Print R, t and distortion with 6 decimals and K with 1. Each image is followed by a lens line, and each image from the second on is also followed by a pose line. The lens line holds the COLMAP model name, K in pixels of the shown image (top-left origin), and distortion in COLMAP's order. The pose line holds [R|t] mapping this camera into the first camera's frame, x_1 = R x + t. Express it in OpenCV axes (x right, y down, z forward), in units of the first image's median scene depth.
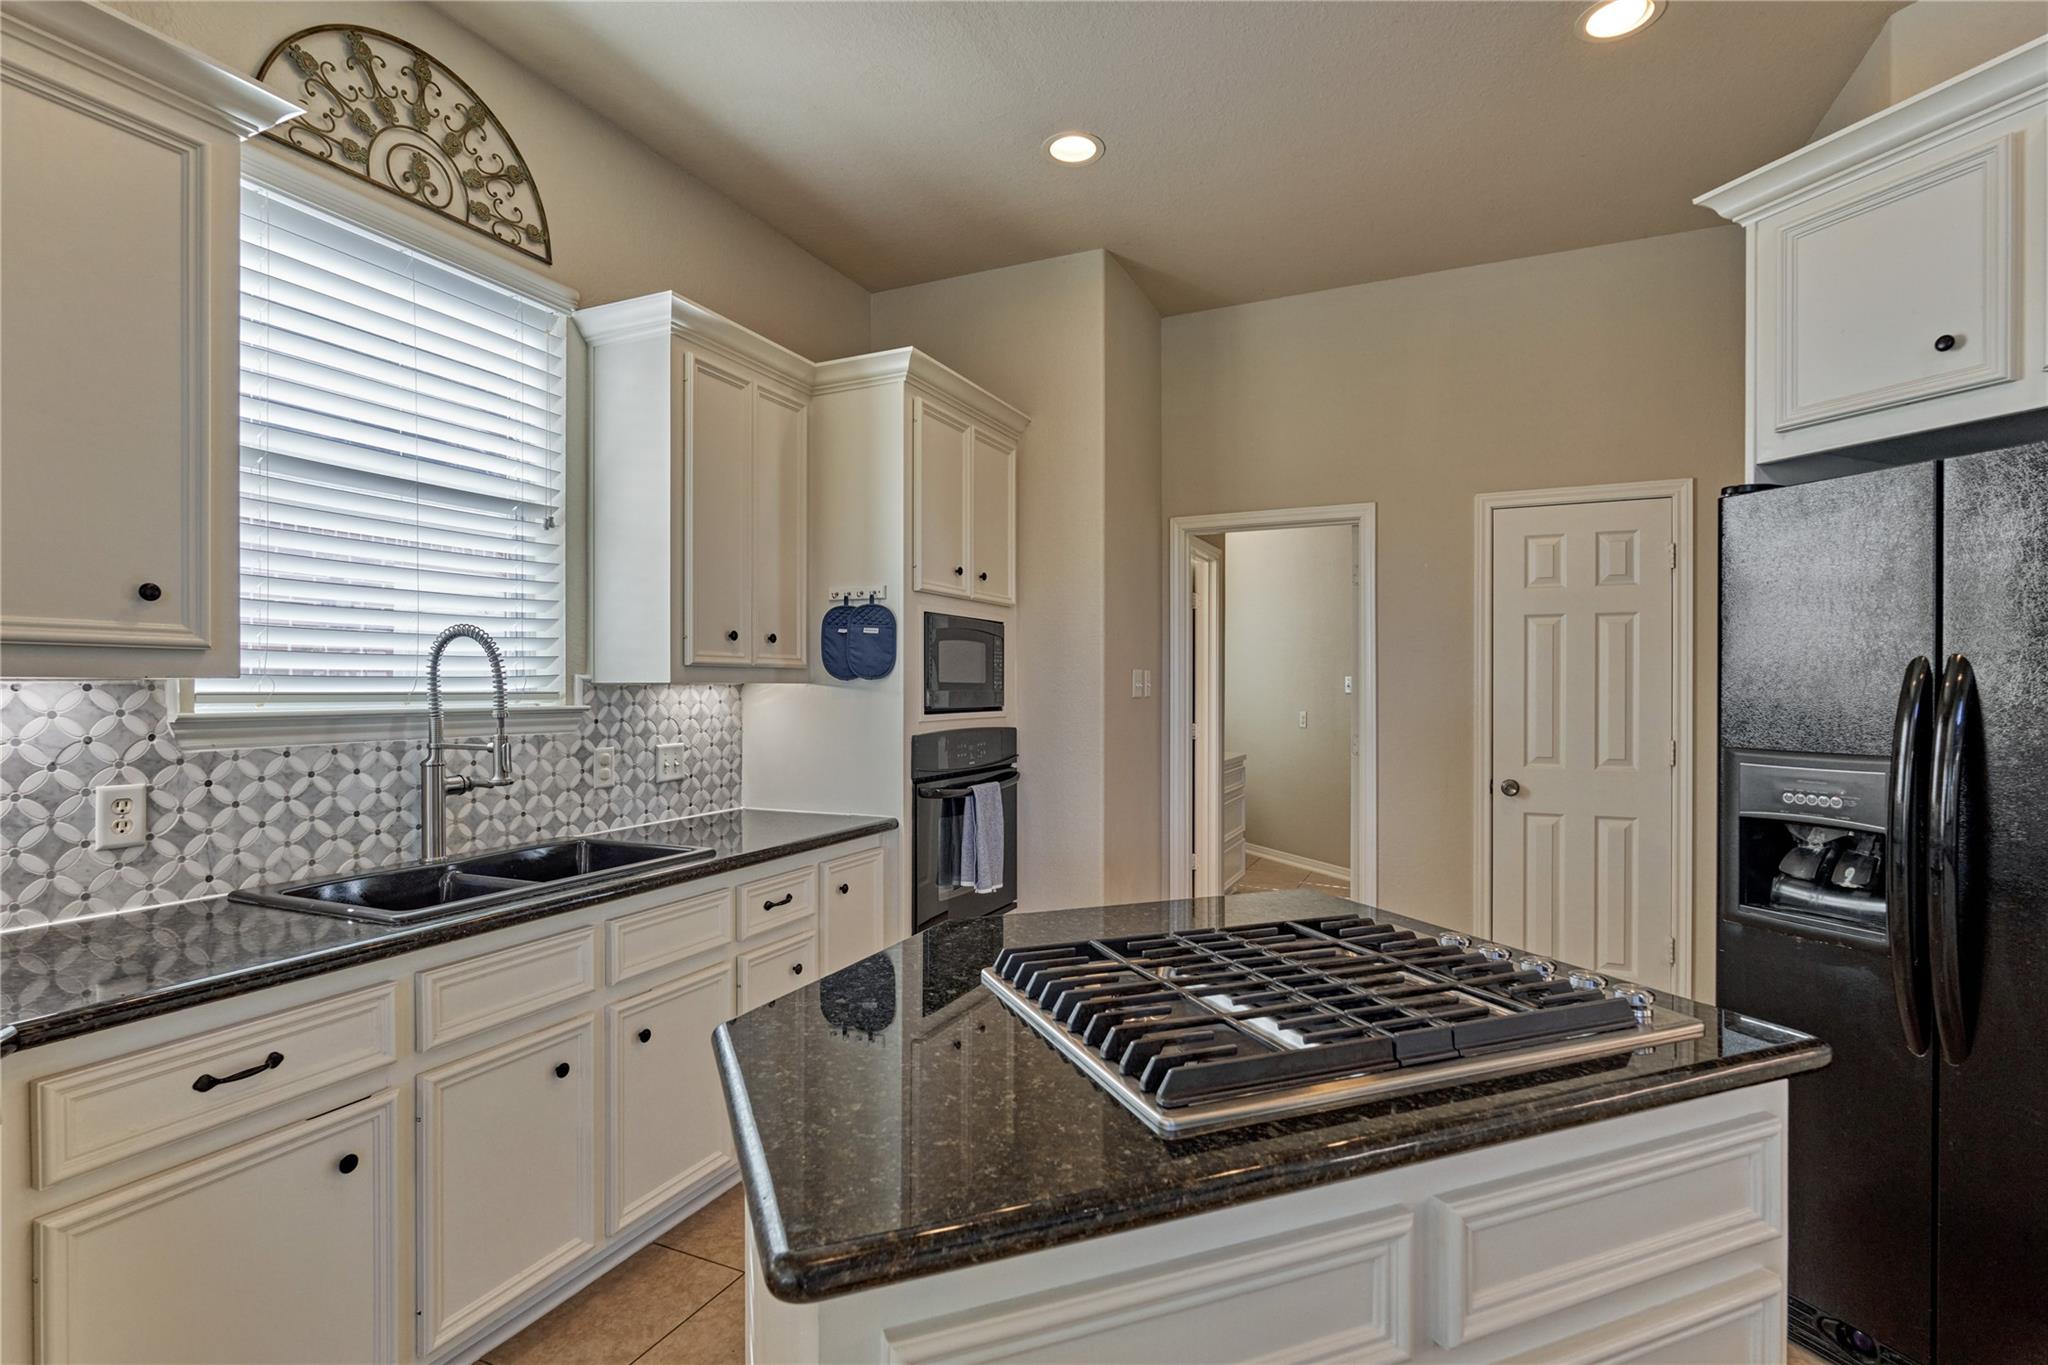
lens RADIAL K [[972.5, 0, 1024.2], [0, 972.5, 688.3], [0, 0, 1]] dist [-0.005736, -0.000443]
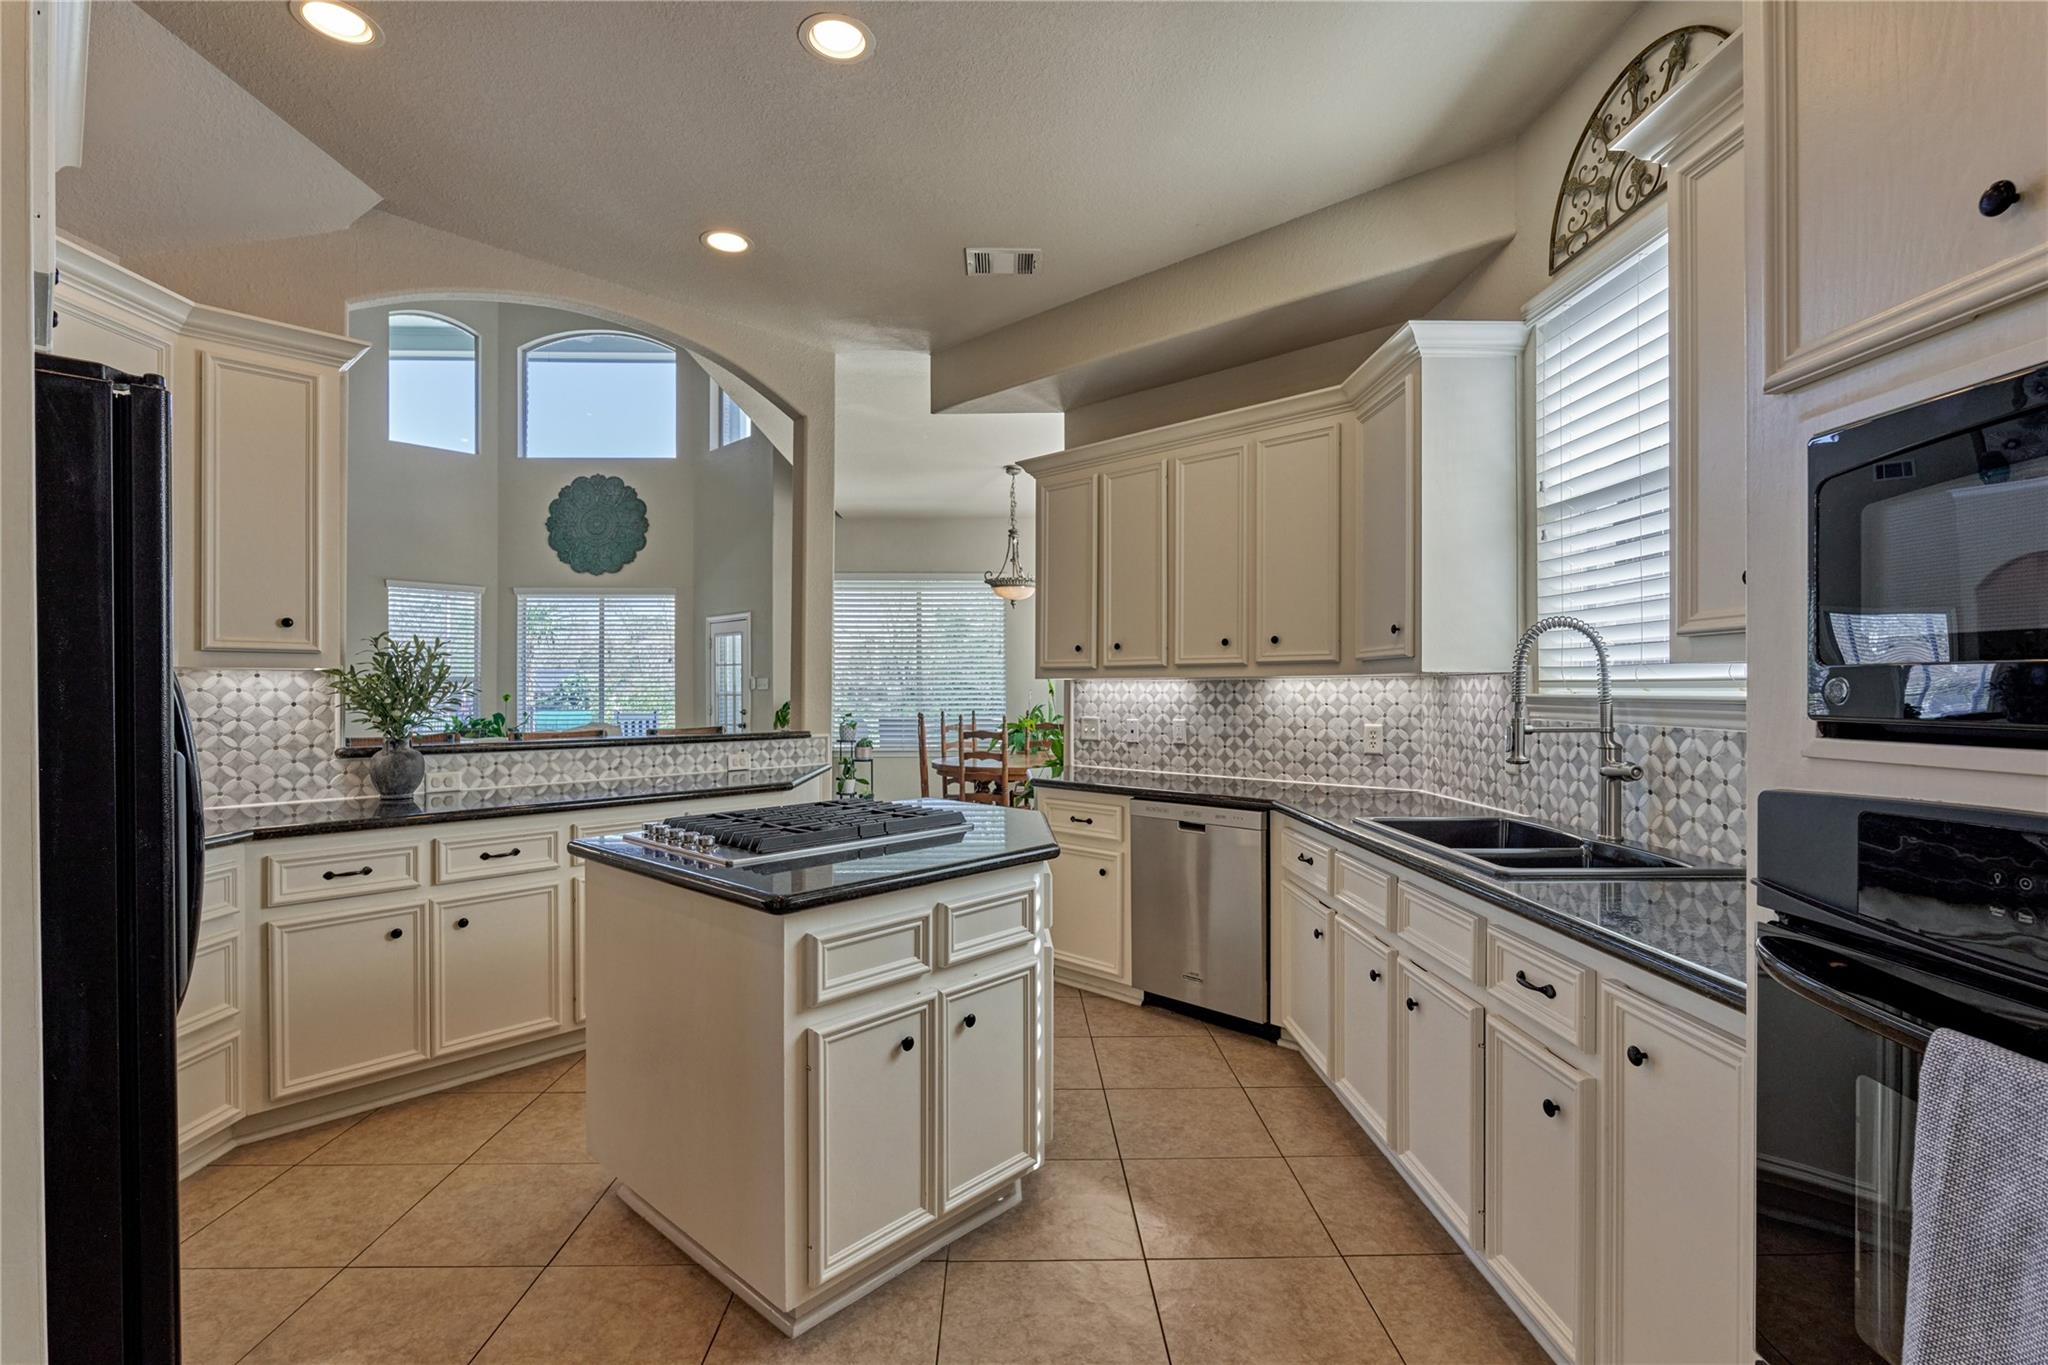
lens RADIAL K [[933.1, 0, 1021.2], [0, 933.1, 688.3], [0, 0, 1]] dist [-0.004092, -0.000597]
pose [[-0.901346, 0.002014, -0.433095, 0.396044], [0.002187, 0.999998, 0.000100, 0.012046], [0.433094, -0.000857, -0.901348, 1.592403]]
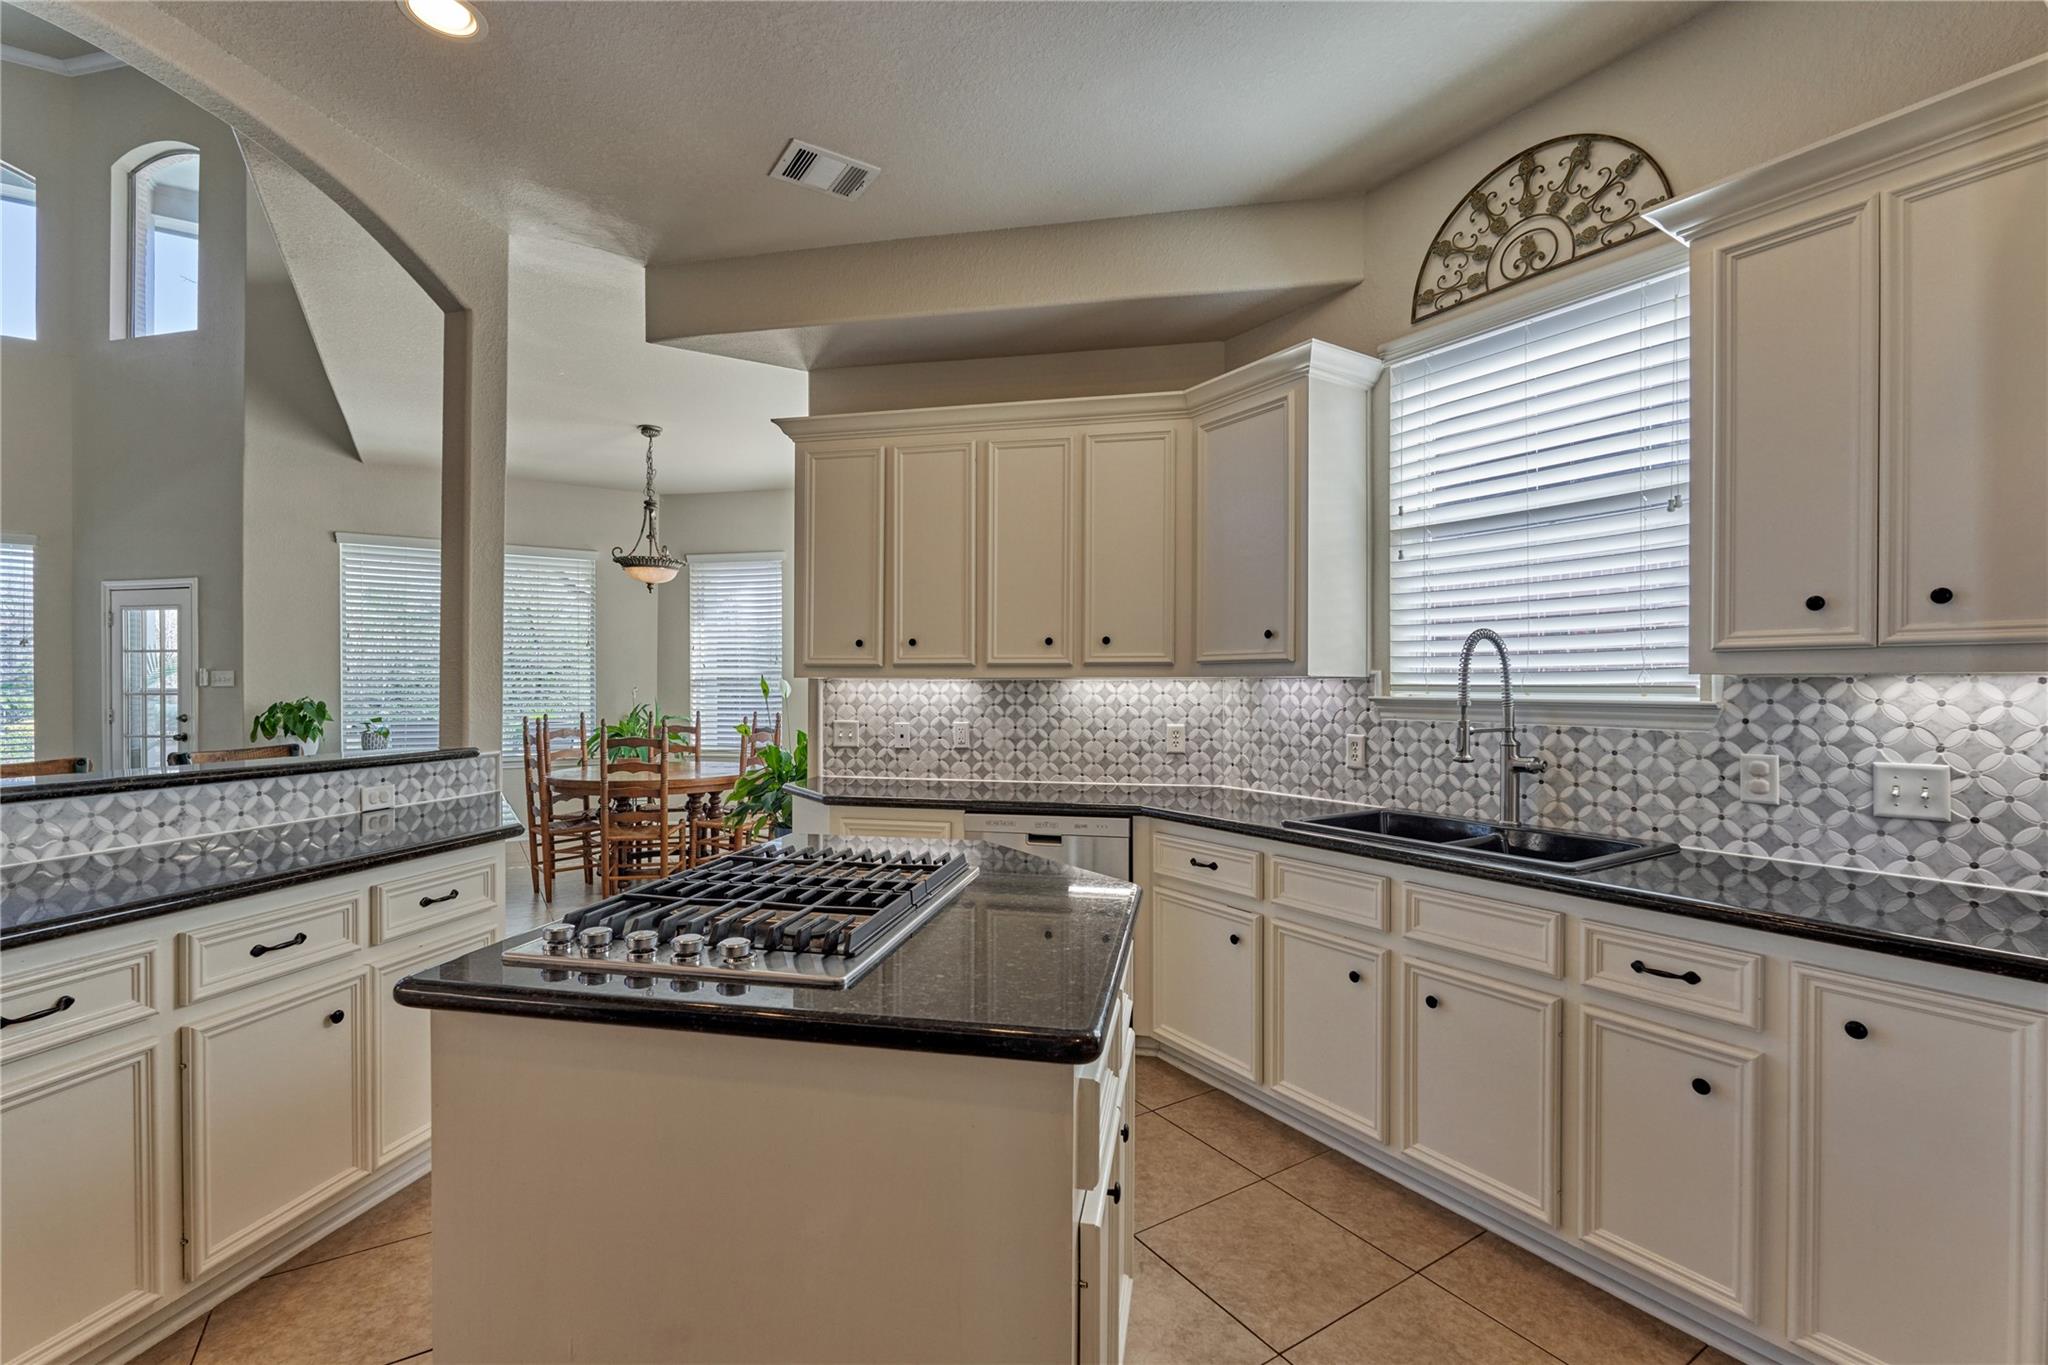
lens RADIAL K [[891.6, 0, 1021.9], [0, 891.6, 687.3], [0, 0, 1]] dist [-0.004869, -0.000476]
pose [[-0.540128, 0.003090, -0.841577, 0.635892], [-0.001281, 0.999989, 0.004494, 0.002692], [0.841582, 0.003505, -0.540118, 1.057715]]
